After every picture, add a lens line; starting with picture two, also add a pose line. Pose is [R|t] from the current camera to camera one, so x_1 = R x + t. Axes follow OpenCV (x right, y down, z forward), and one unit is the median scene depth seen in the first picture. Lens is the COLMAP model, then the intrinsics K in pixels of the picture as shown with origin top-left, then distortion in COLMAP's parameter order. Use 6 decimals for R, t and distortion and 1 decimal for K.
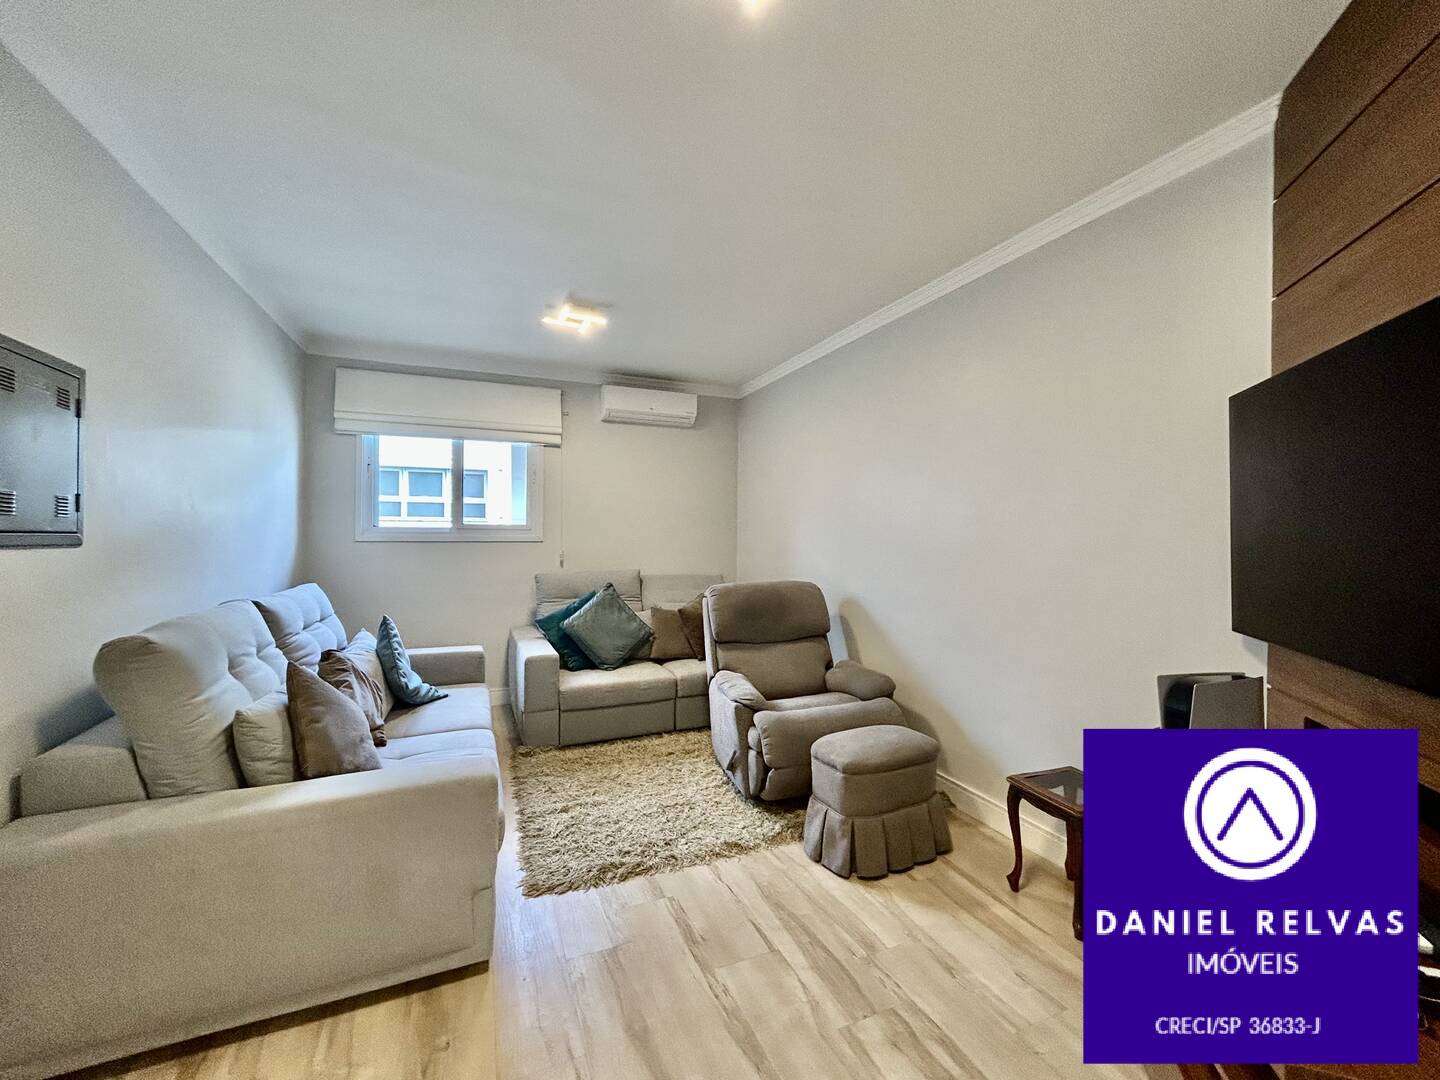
lens RADIAL K [[580.7, 0, 718.4], [0, 580.7, 538.8], [0, 0, 1]] dist [-0.001018, 0.003716]
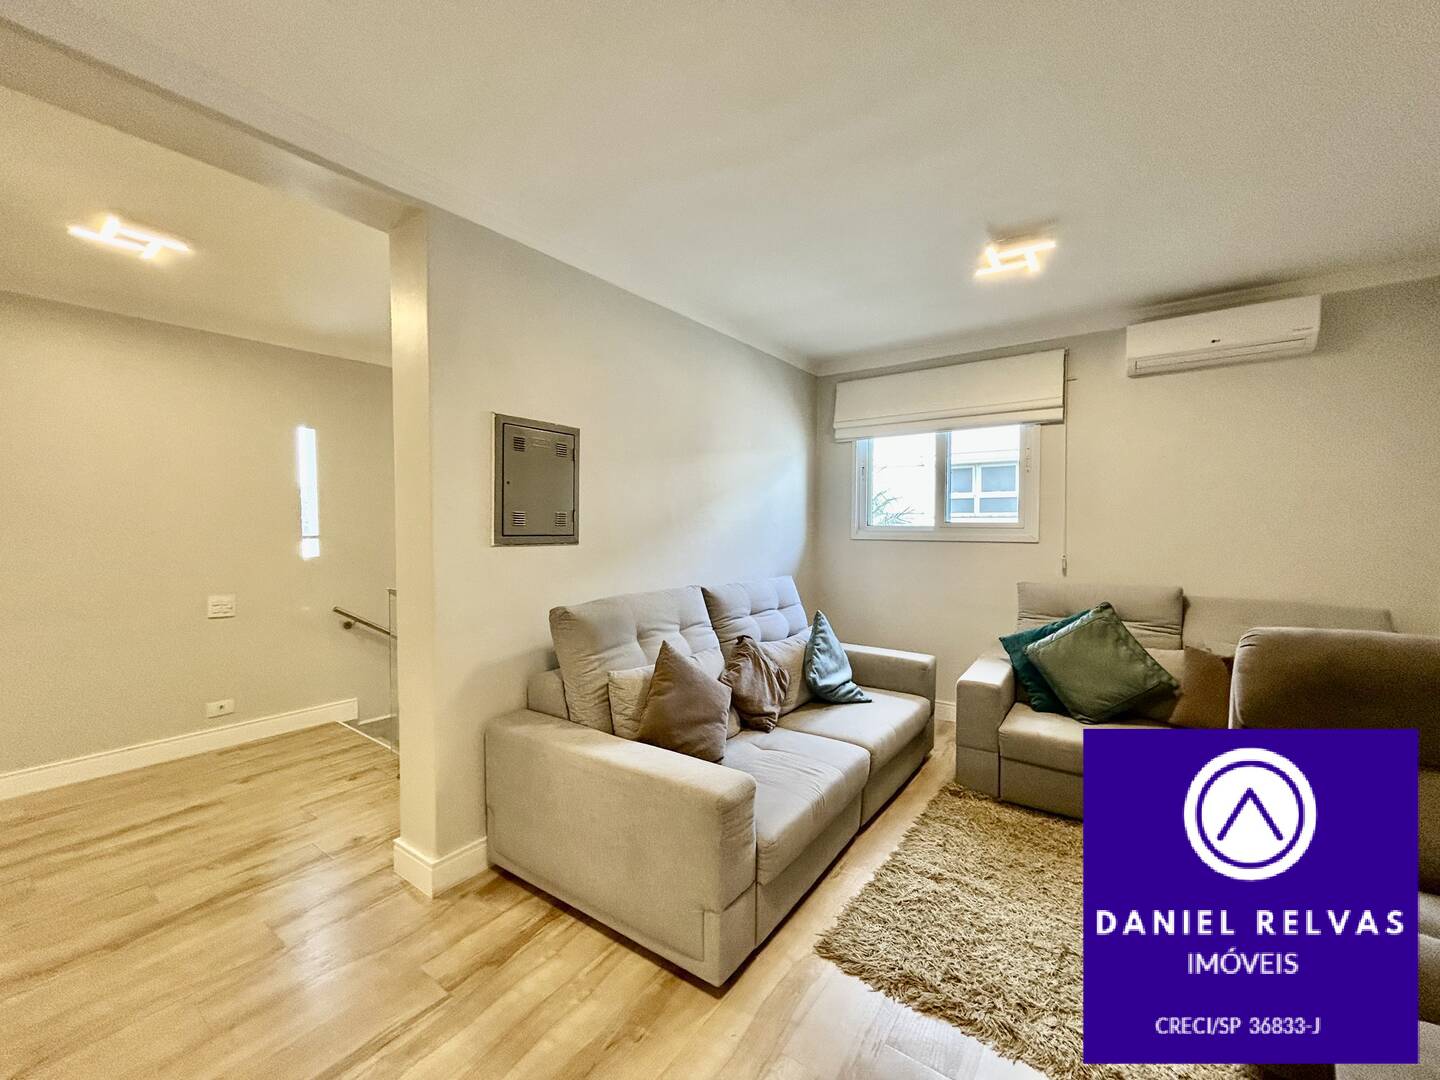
lens RADIAL K [[580.7, 0, 718.4], [0, 580.7, 538.8], [0, 0, 1]] dist [-0.001018, 0.003716]
pose [[0.525154, 0.015277, -0.850870, 0.201120], [-0.005815, 0.999880, 0.014363, -0.012493], [0.850988, -0.002595, 0.525179, 0.248595]]
